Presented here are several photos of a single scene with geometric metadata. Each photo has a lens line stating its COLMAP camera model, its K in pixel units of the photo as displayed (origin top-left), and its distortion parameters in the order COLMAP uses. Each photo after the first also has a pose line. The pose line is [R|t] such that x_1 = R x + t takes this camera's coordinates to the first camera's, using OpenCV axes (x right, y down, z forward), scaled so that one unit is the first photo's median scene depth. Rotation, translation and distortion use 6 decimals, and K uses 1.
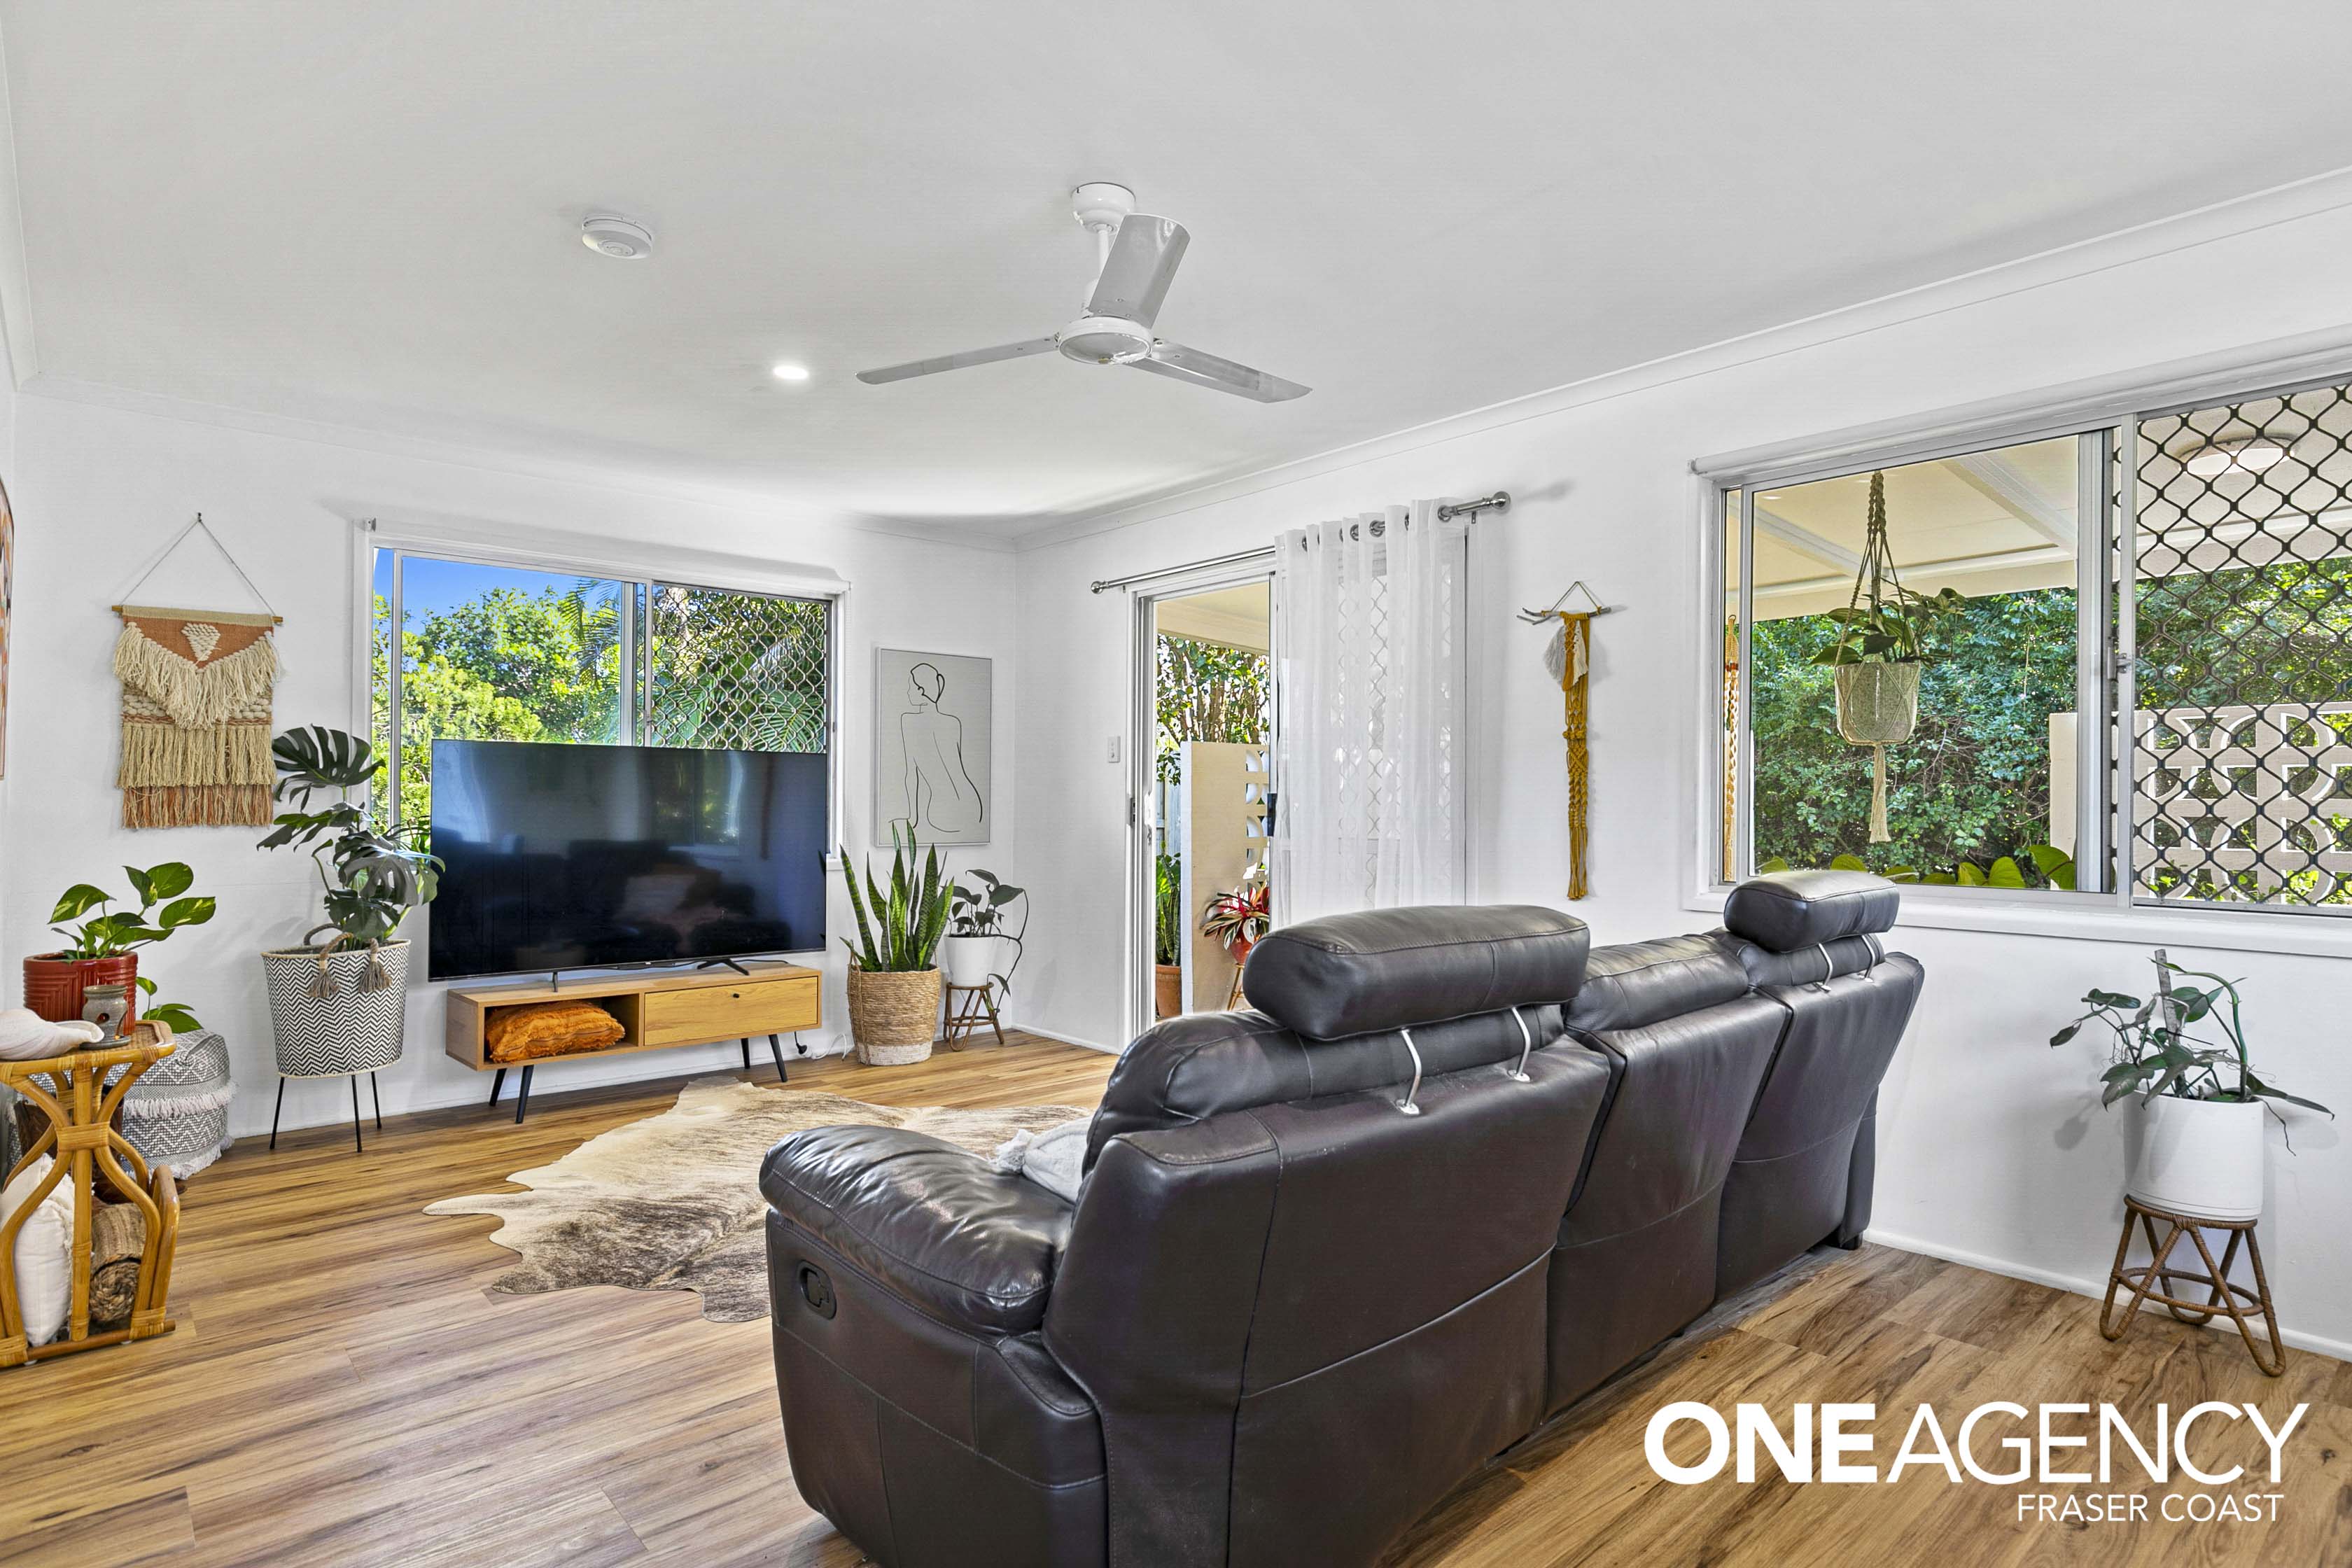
lens RADIAL K [[1259.1, 0, 1179.3], [0, 1259.1, 791.3], [0, 0, 1]] dist [-0.000960, -0.000171]
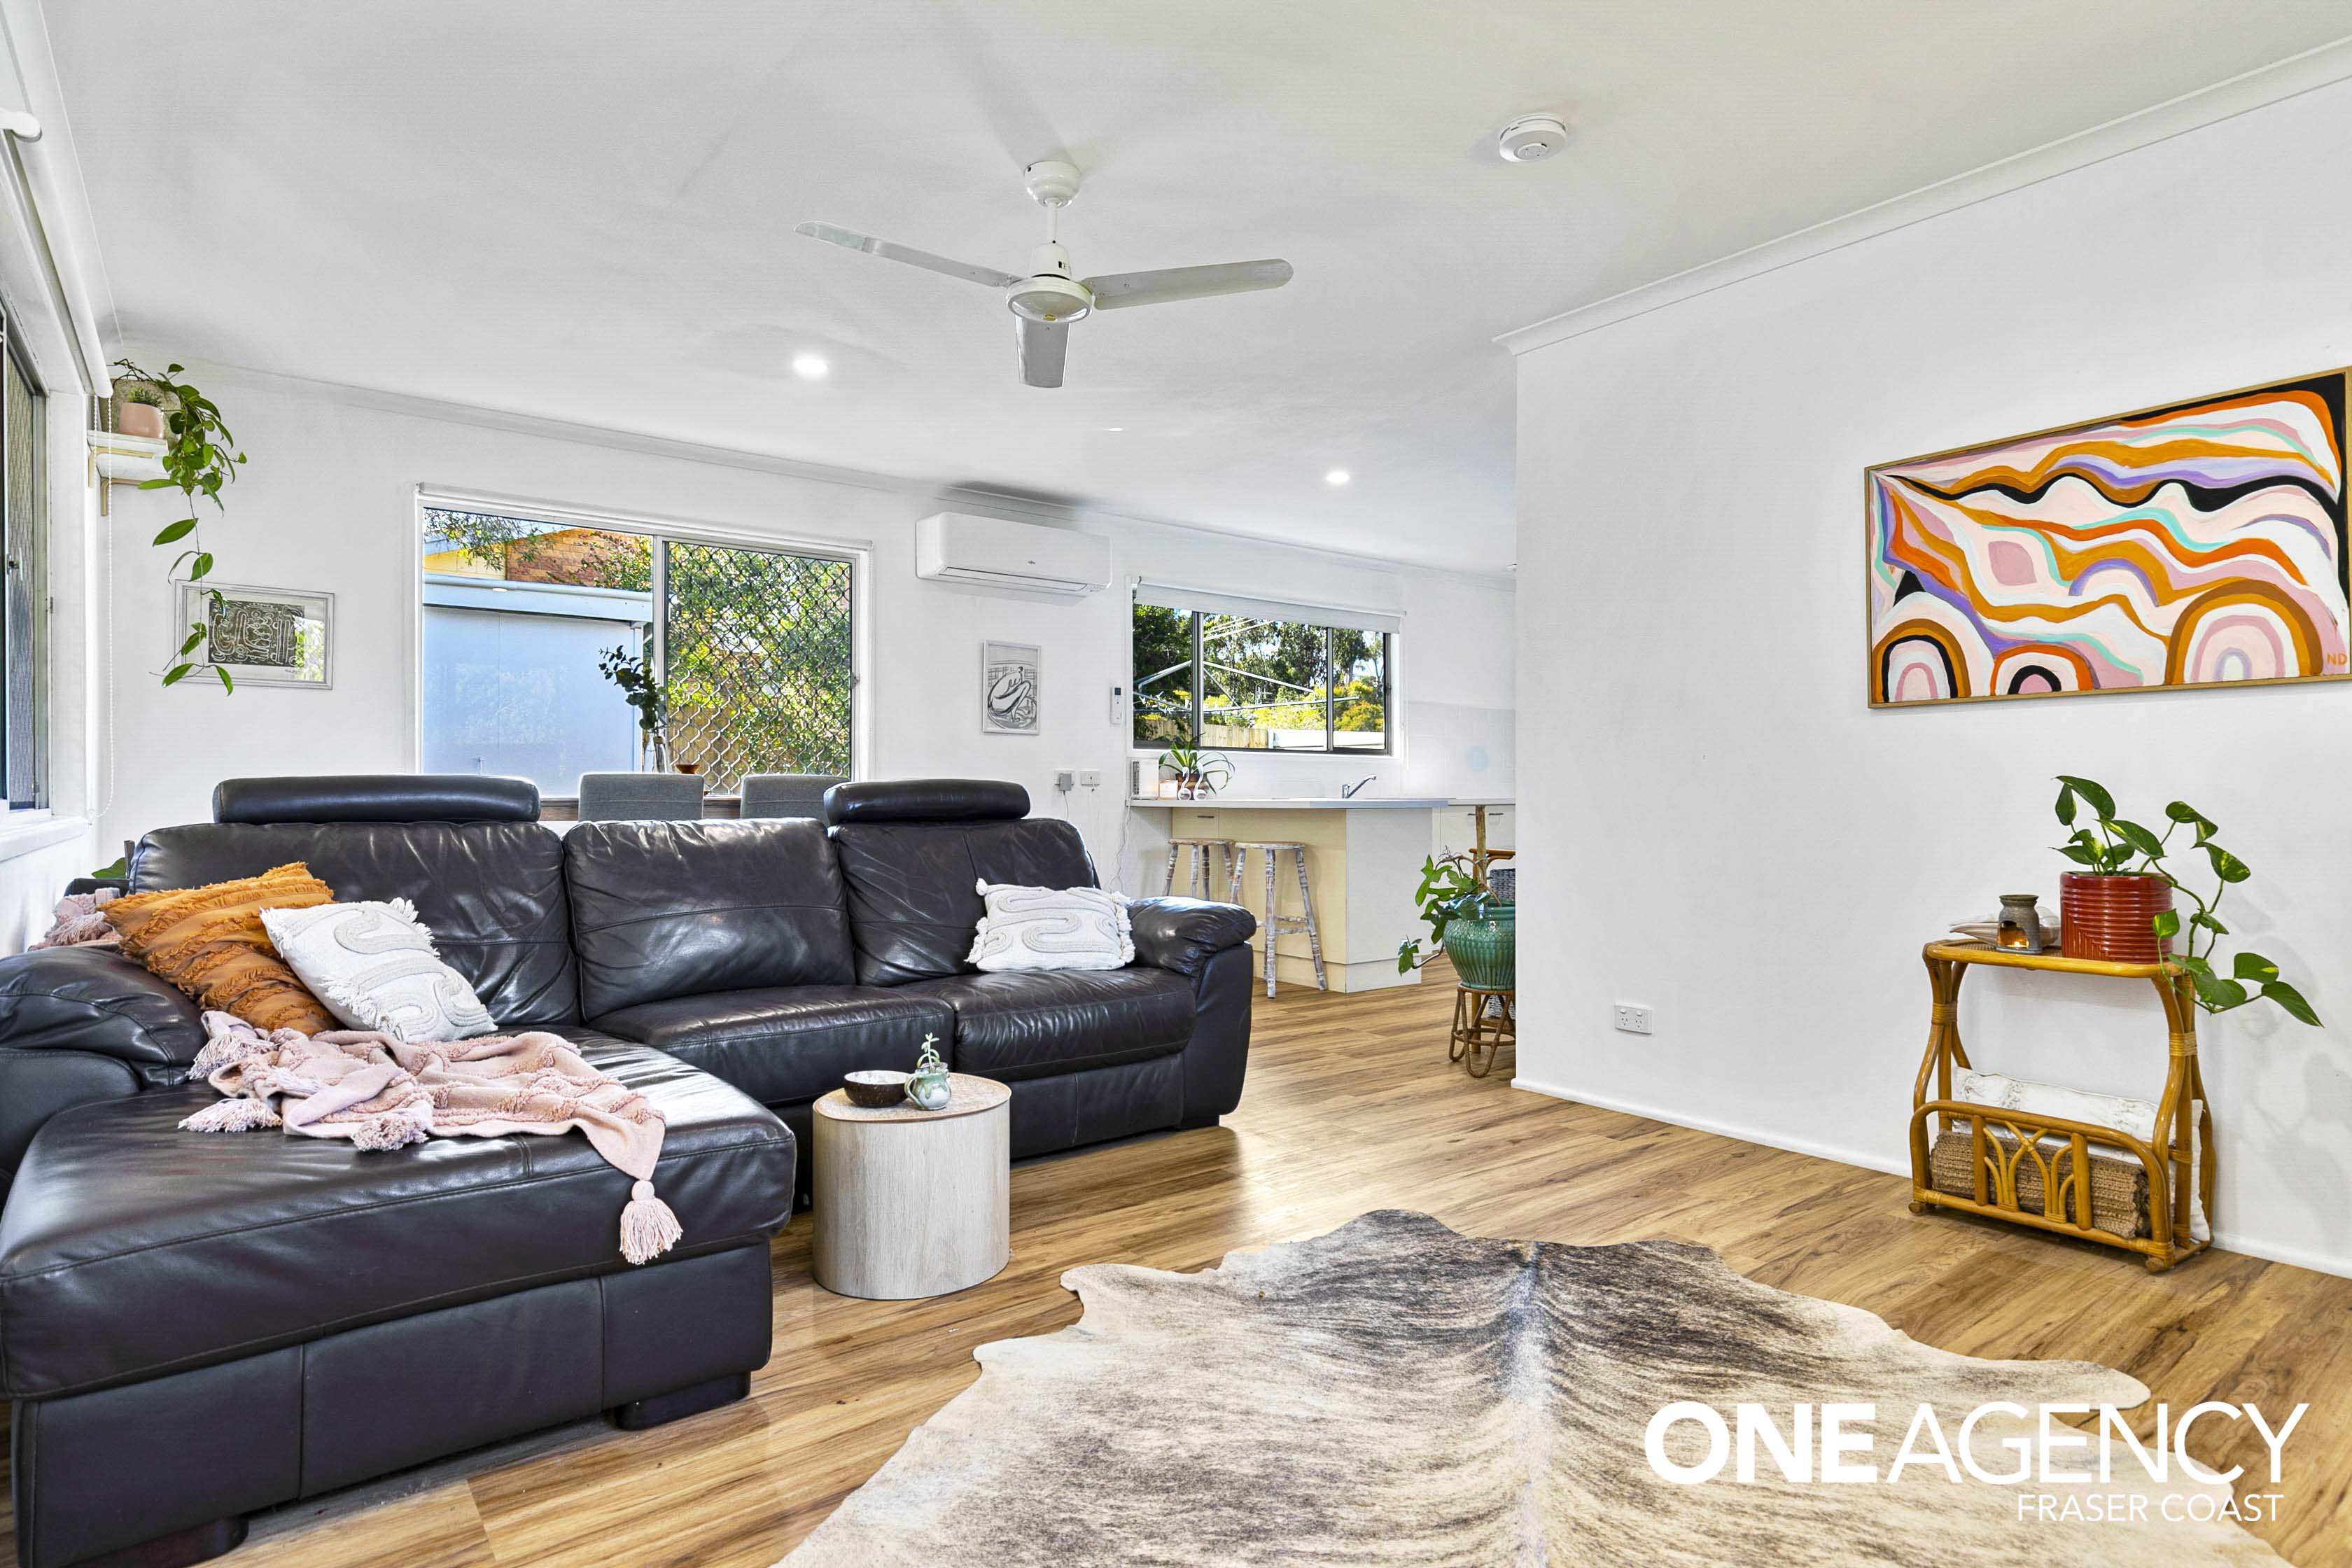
lens RADIAL K [[1259.1, 0, 1185.5], [0, 1259.1, 786.7], [0, 0, 1]] dist [-0.000960, -0.000171]
pose [[-0.997371, -0.005346, 0.072269, -0.219600], [-0.006367, 0.999883, -0.013903, 0.073521], [-0.072186, -0.014326, -0.997288, 1.776420]]
